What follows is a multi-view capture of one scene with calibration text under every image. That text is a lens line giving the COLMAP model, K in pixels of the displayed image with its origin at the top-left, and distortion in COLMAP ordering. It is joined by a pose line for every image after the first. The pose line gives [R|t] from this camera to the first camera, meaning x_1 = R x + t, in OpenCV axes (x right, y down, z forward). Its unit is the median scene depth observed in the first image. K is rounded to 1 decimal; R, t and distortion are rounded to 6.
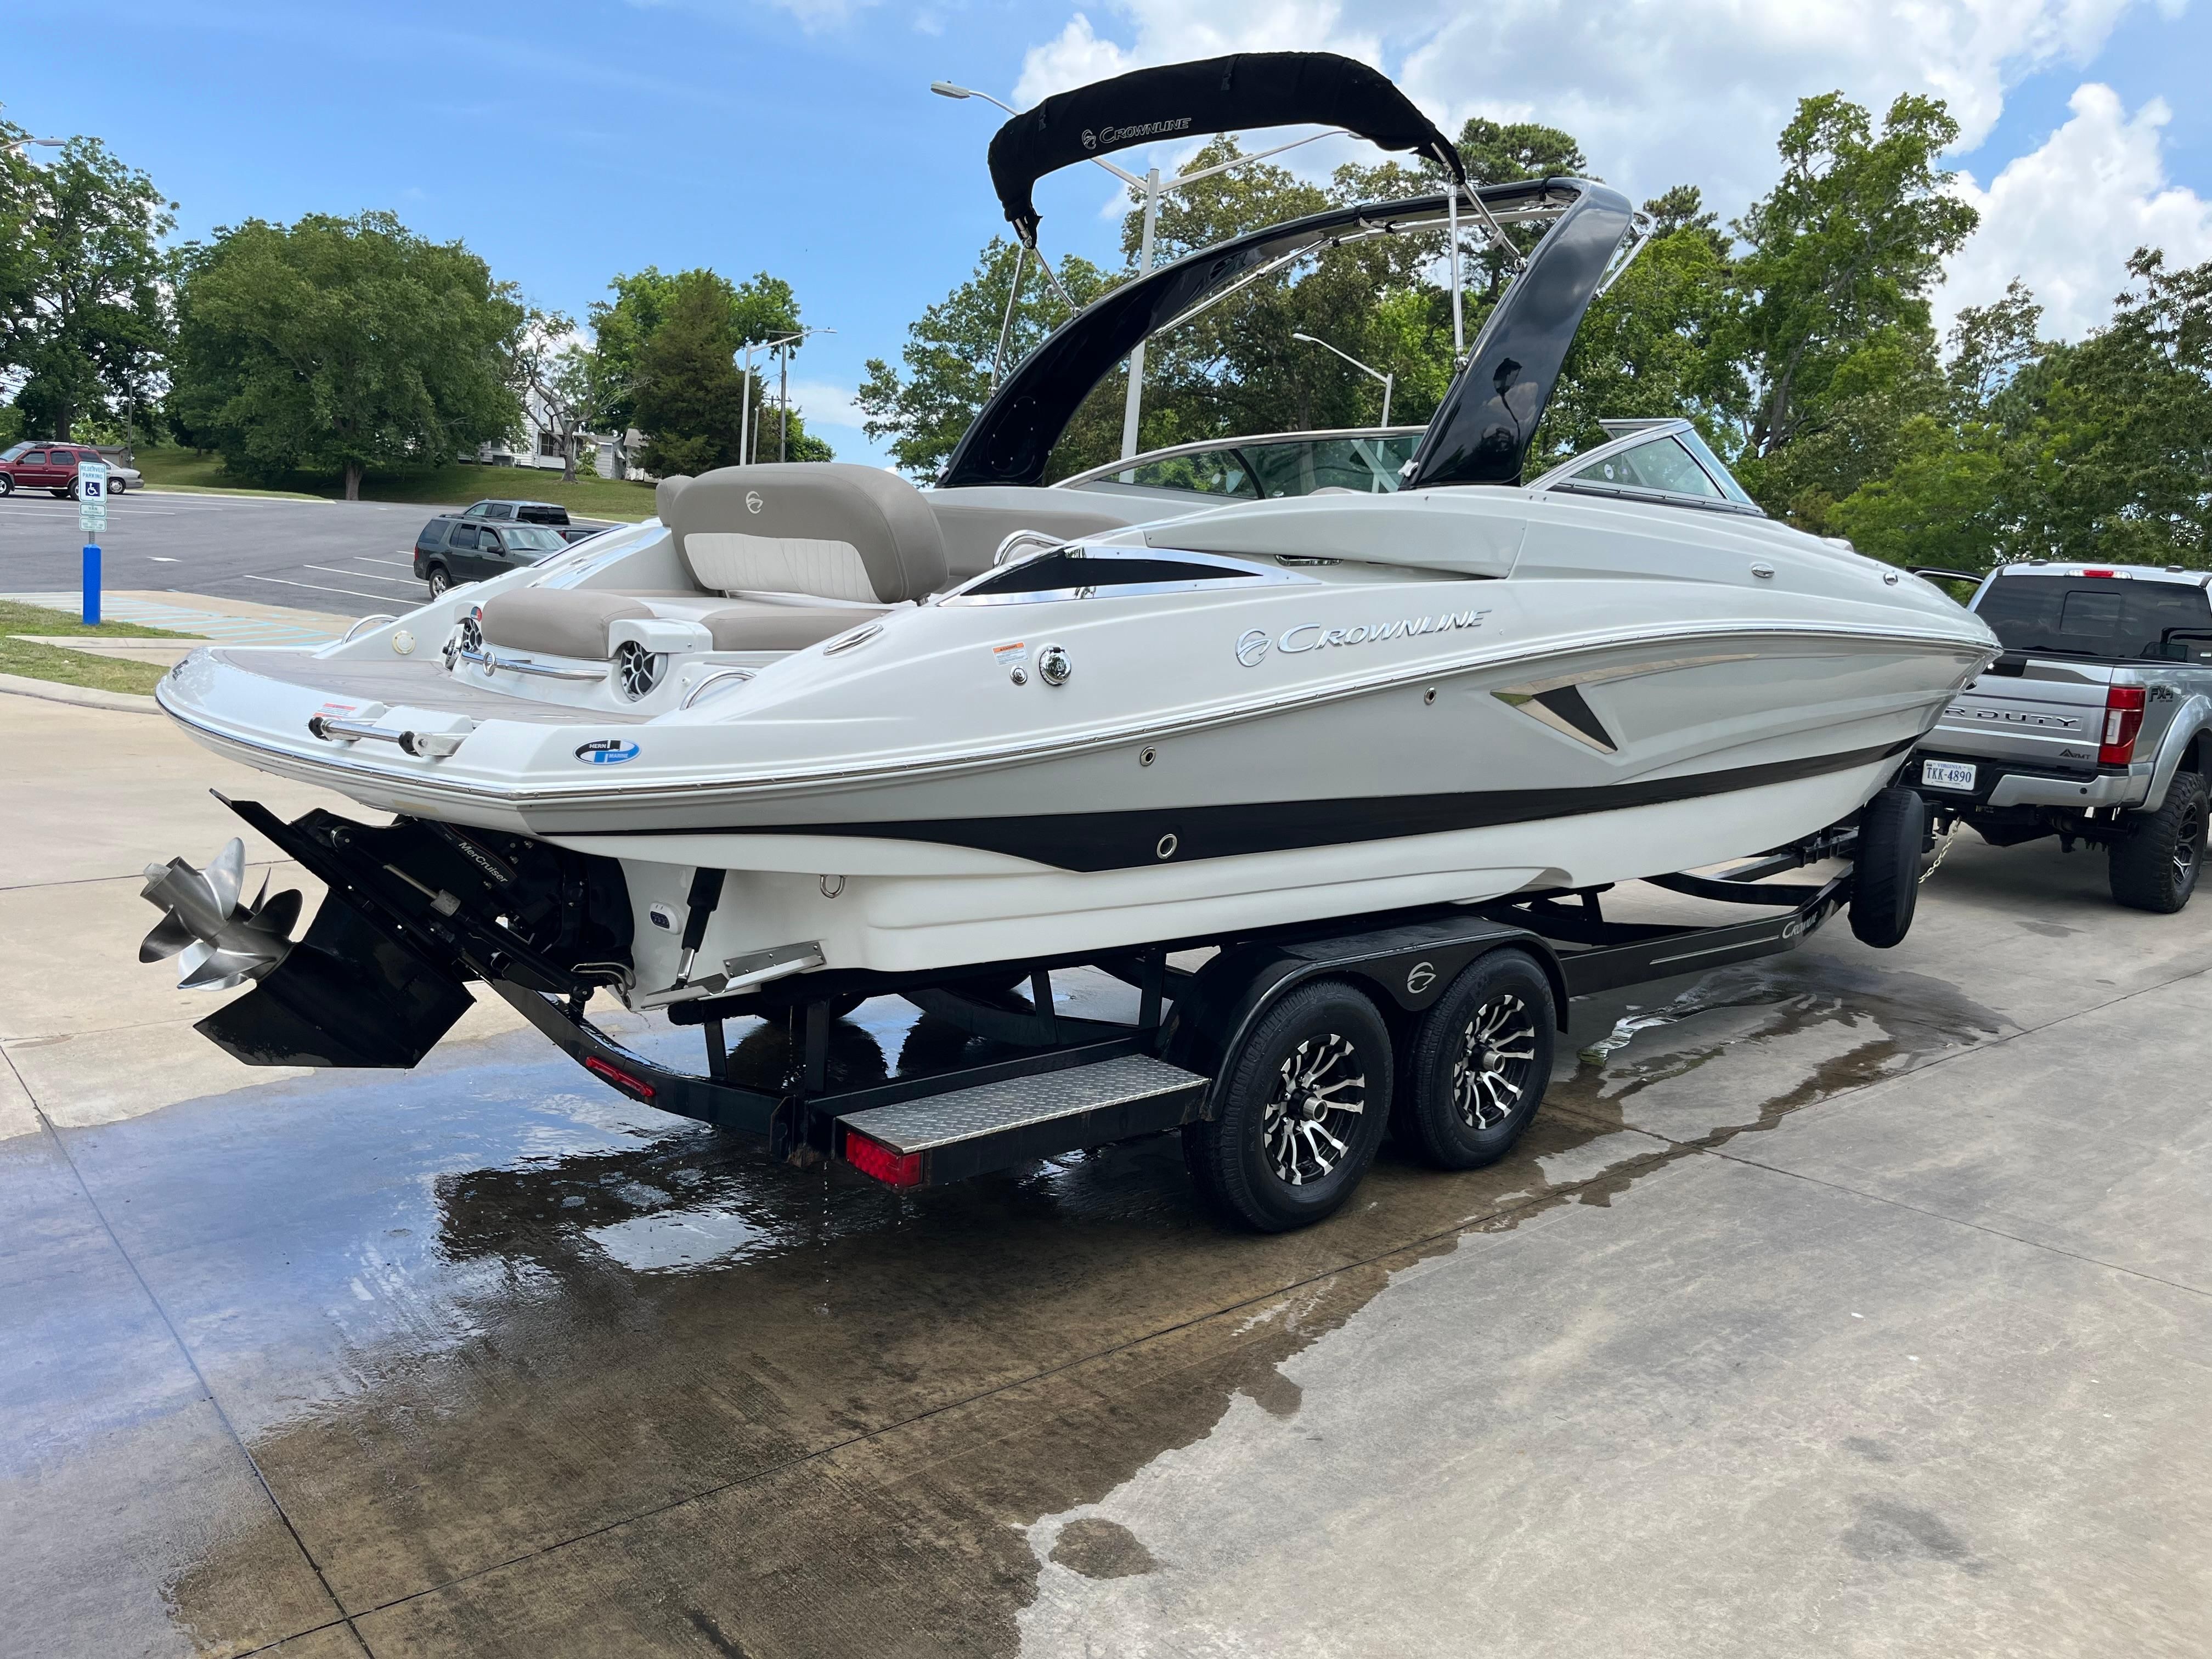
lens RADIAL K [[1686.4, 0, 1109.1], [0, 1686.4, 830.2], [0, 0, 1]] dist [0.049201, -0.066548]
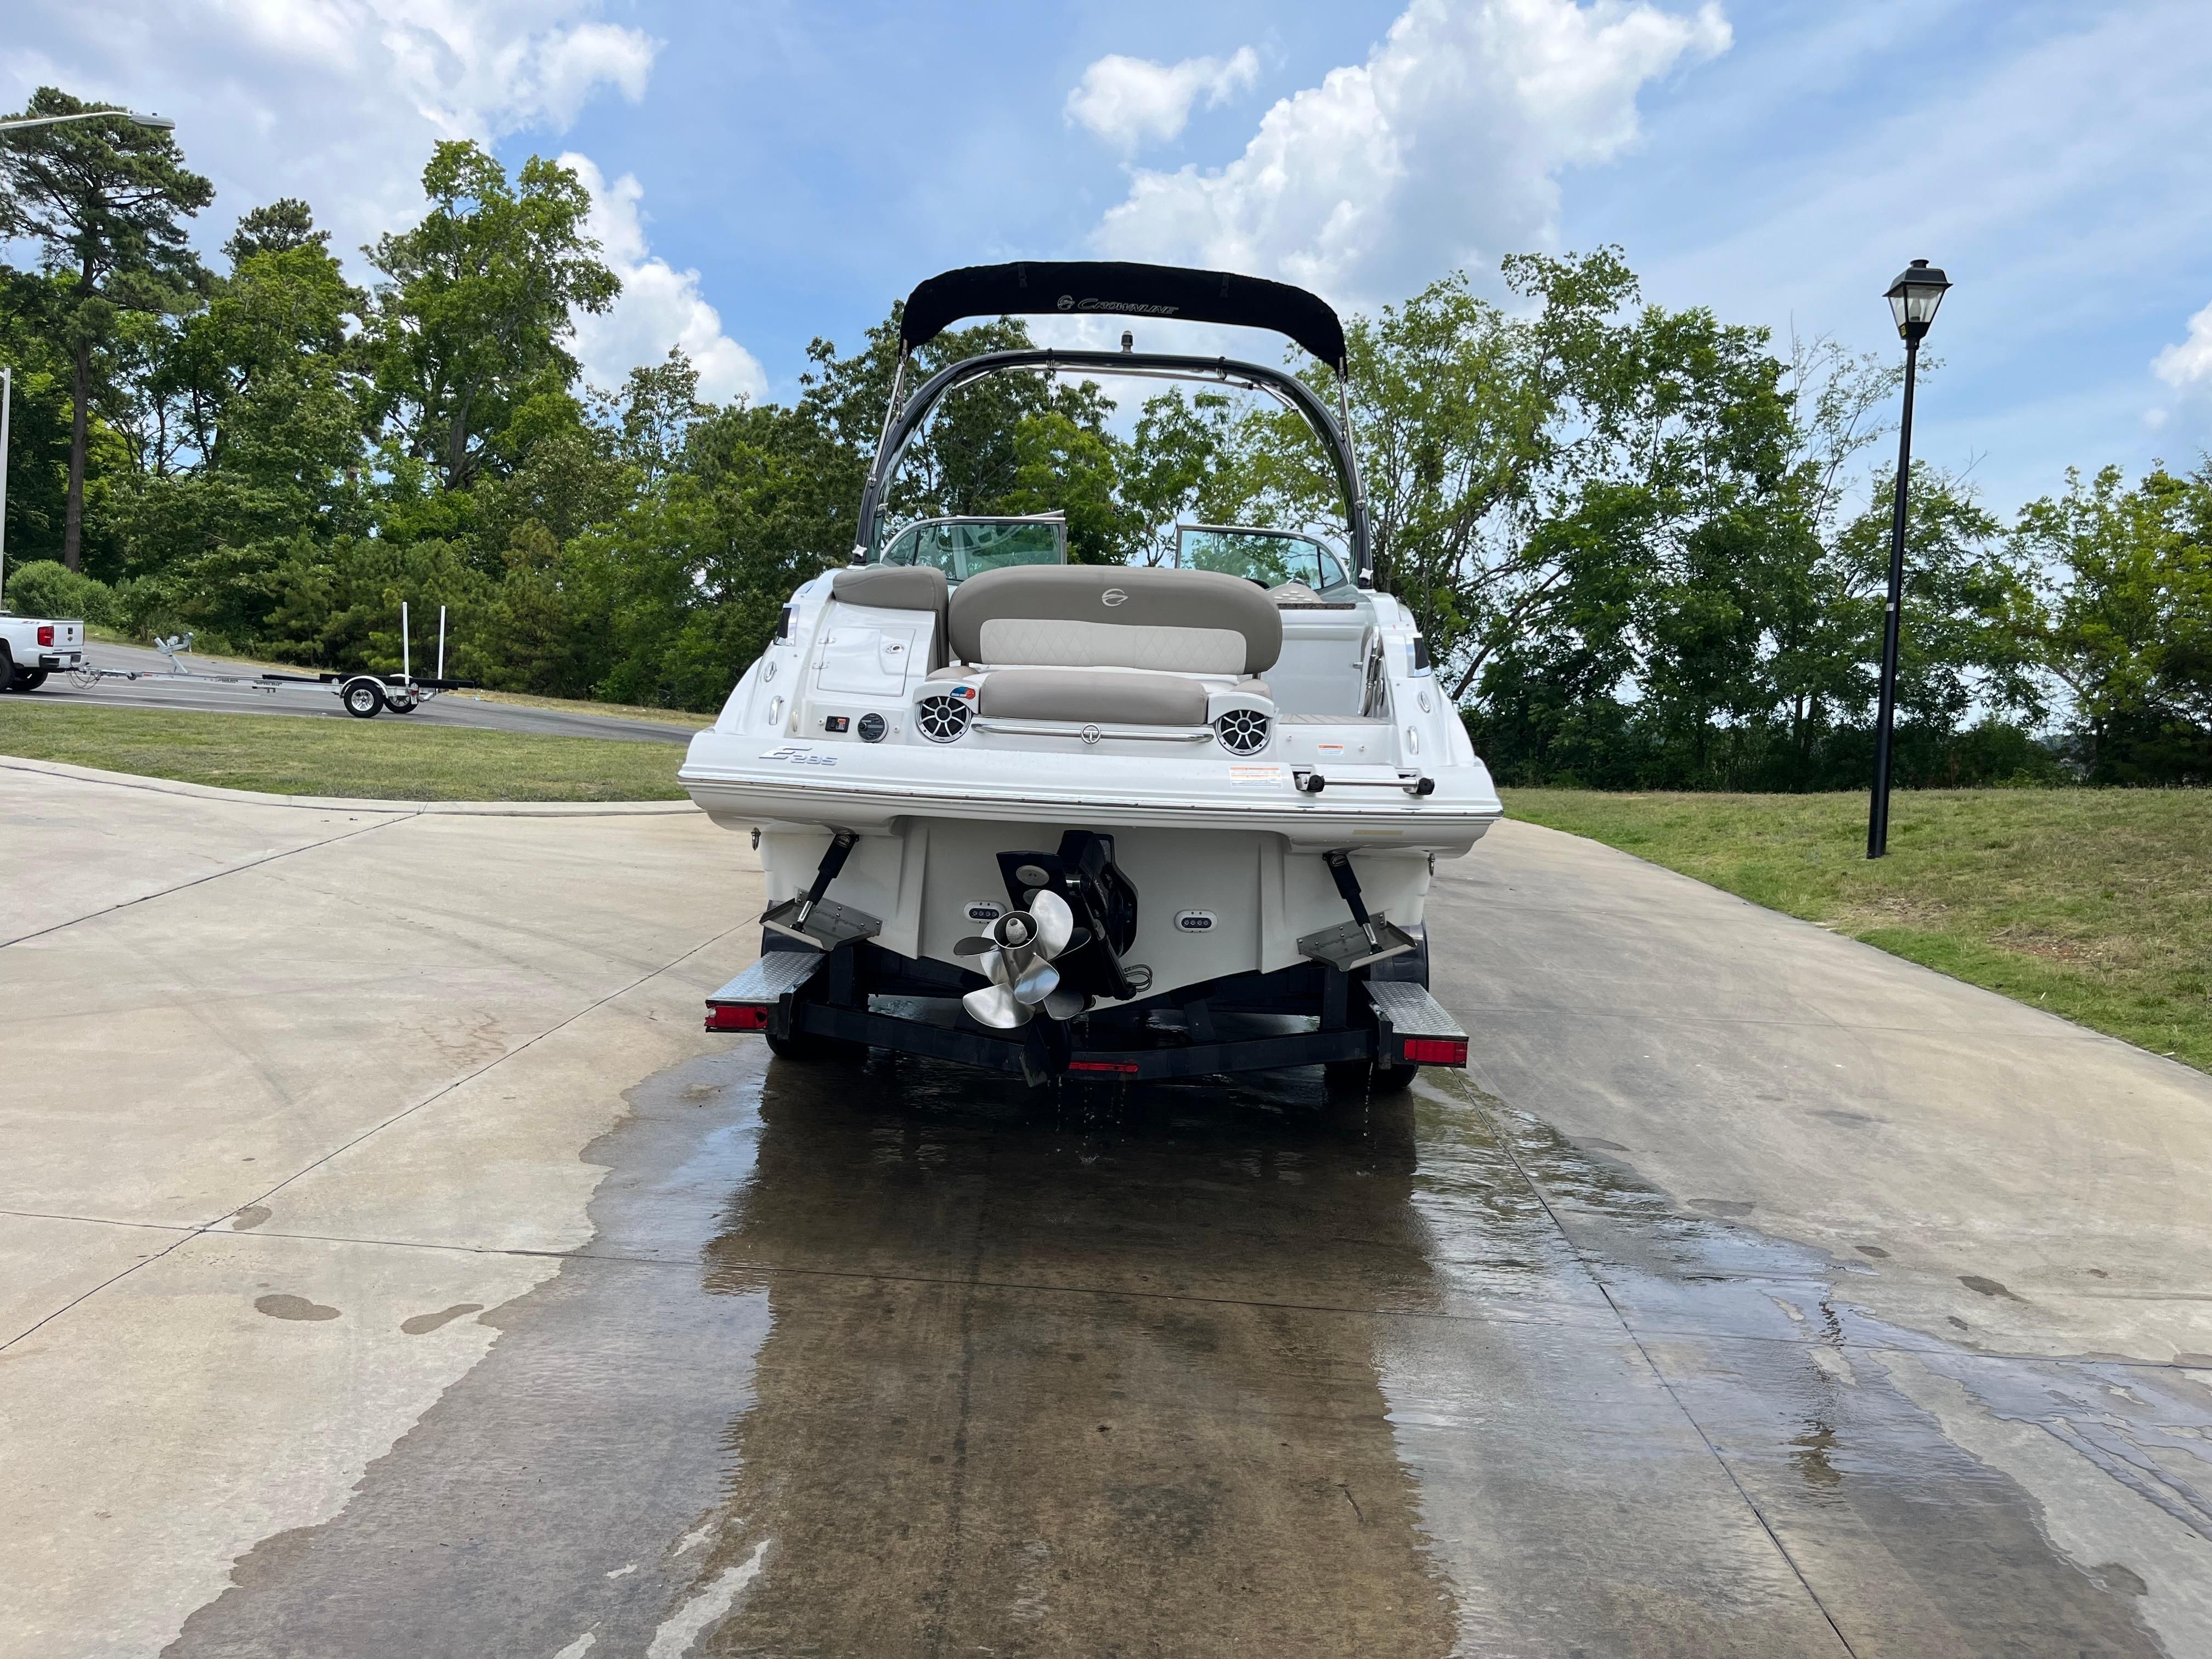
lens RADIAL K [[1686.4, 0, 1112.4], [0, 1686.4, 837.5], [0, 0, 1]] dist [0.049201, -0.066548]
pose [[0.700113, -0.096561, 0.707473, -0.962272], [0.103424, 0.994079, 0.033330, -0.048754], [-0.706502, 0.049835, 0.705954, 0.102095]]
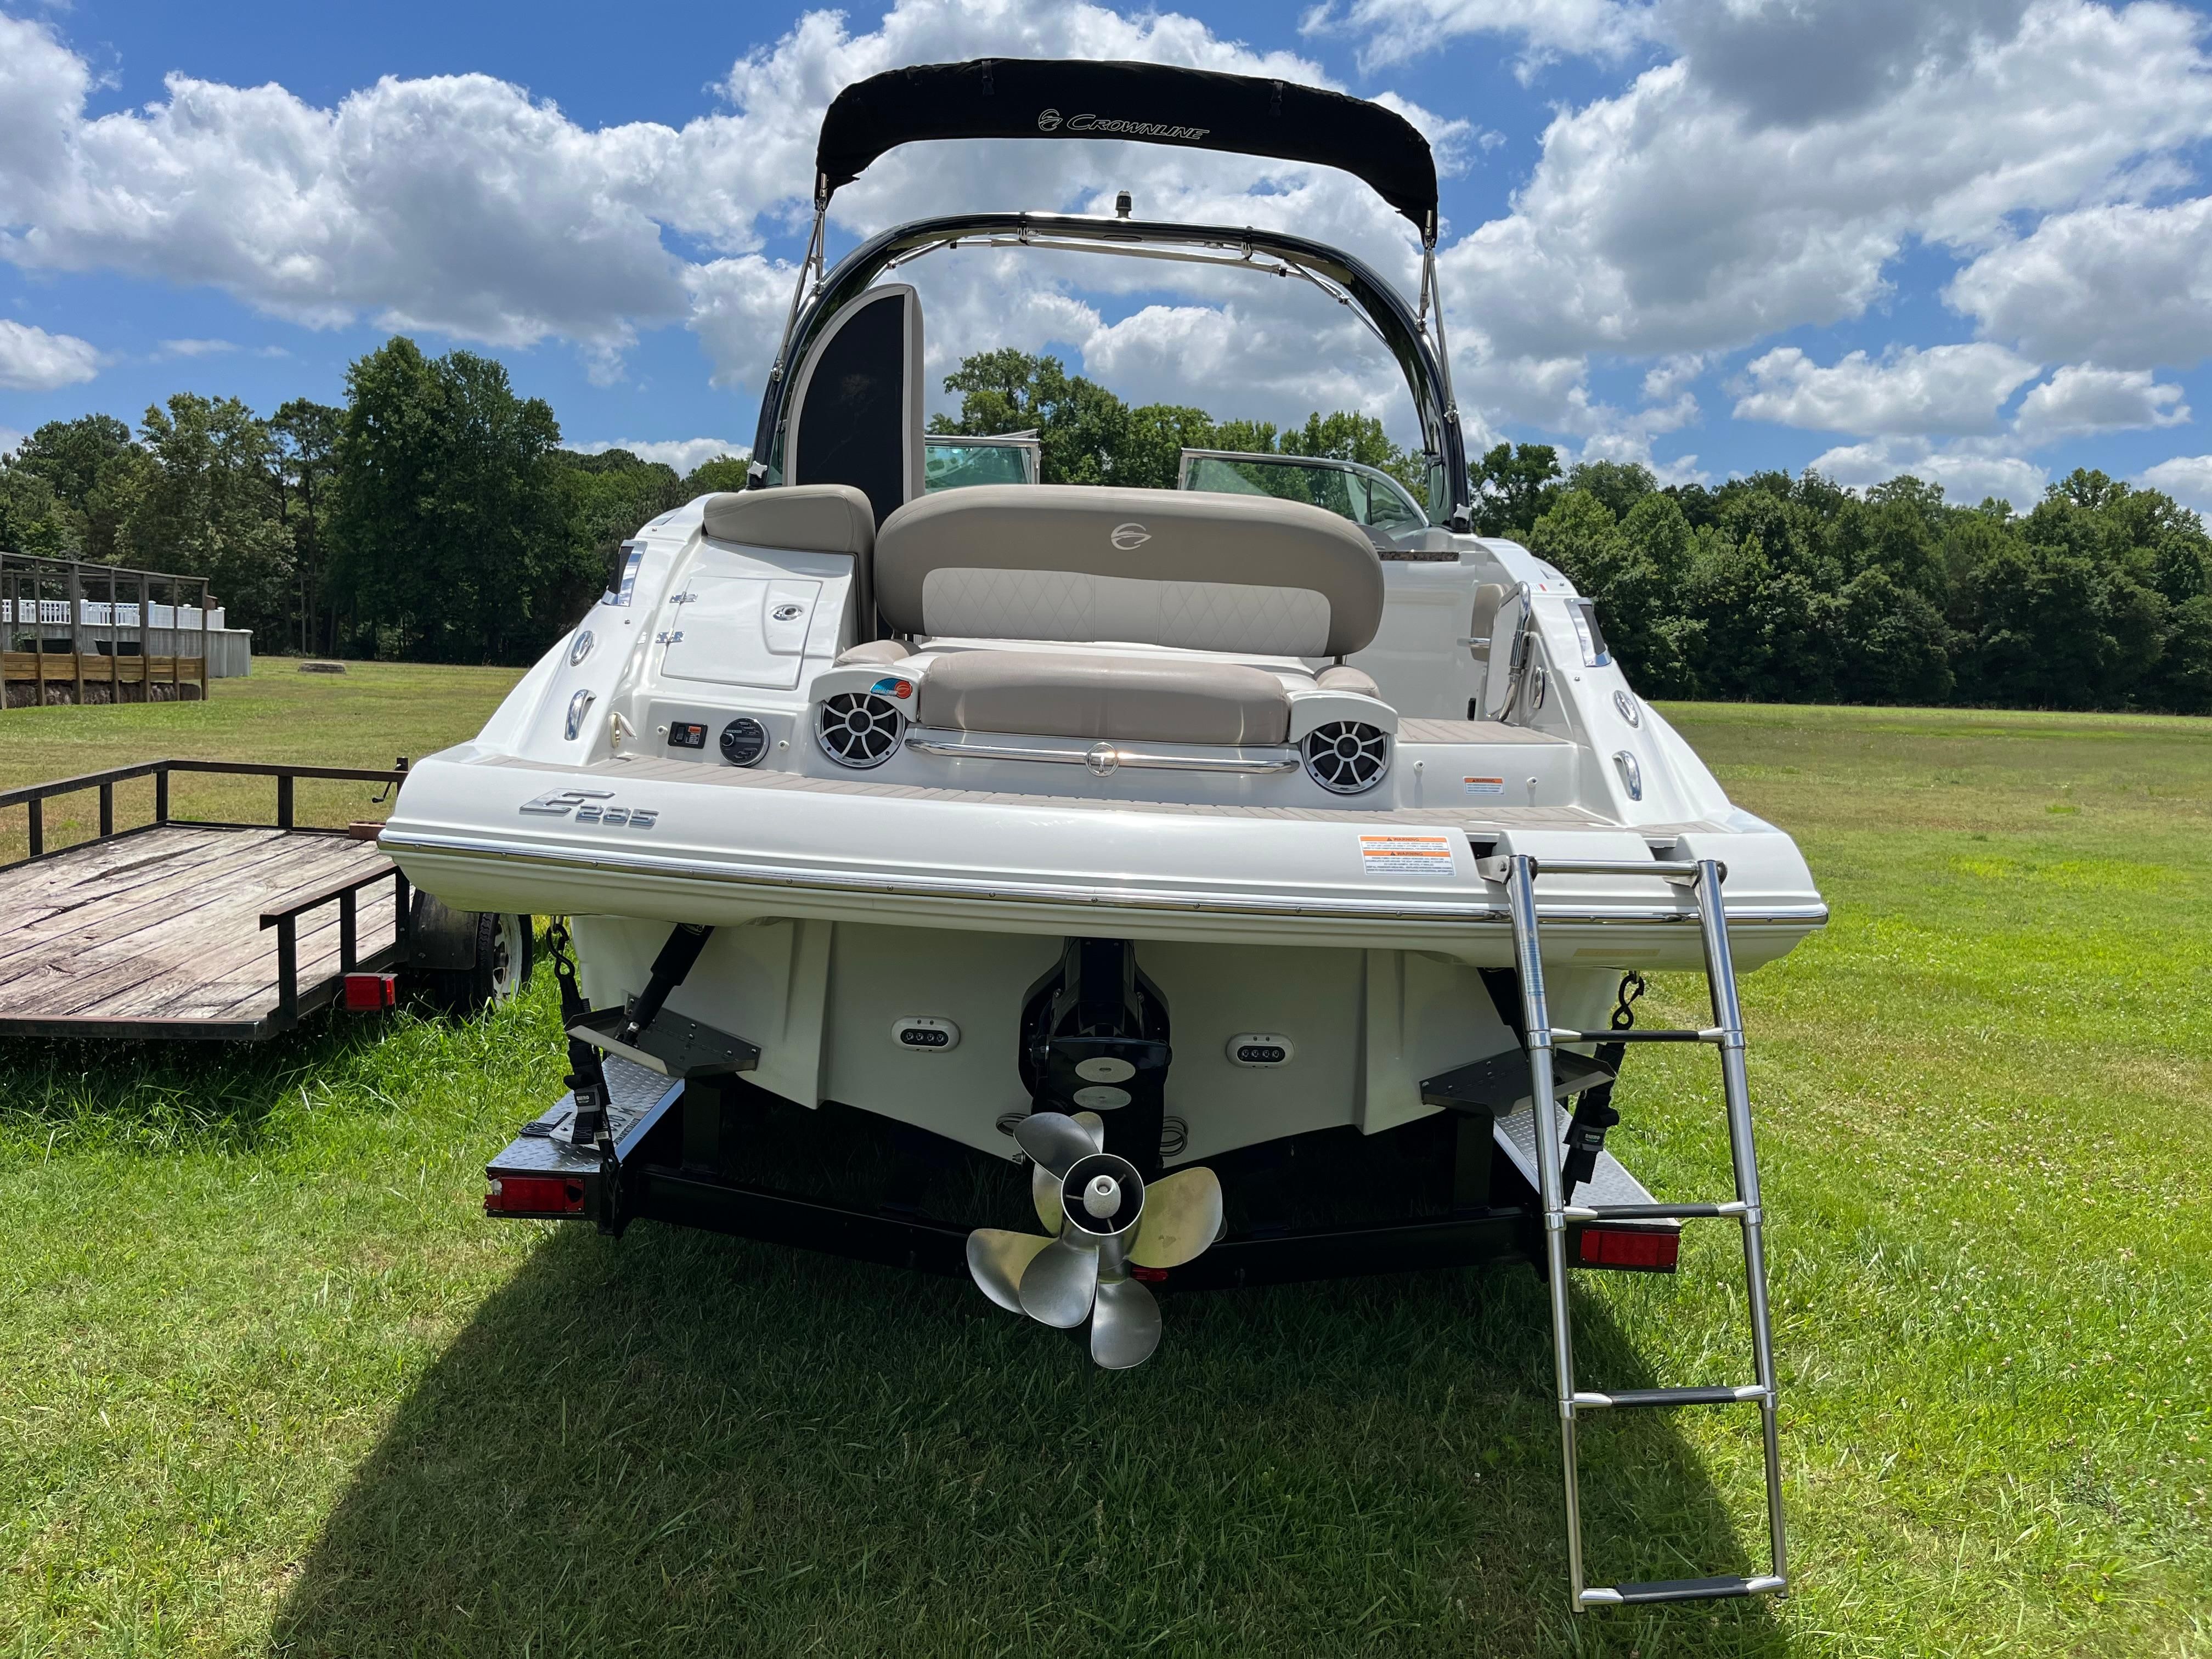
lens RADIAL K [[1686.4, 0, 1110.7], [0, 1686.4, 821.5], [0, 0, 1]] dist [0.049201, -0.066548]
pose [[0.682043, -0.103359, 0.723971, -0.707209], [0.092635, 0.994198, 0.054669, -0.087277], [-0.725422, 0.029778, 0.687660, 0.383887]]
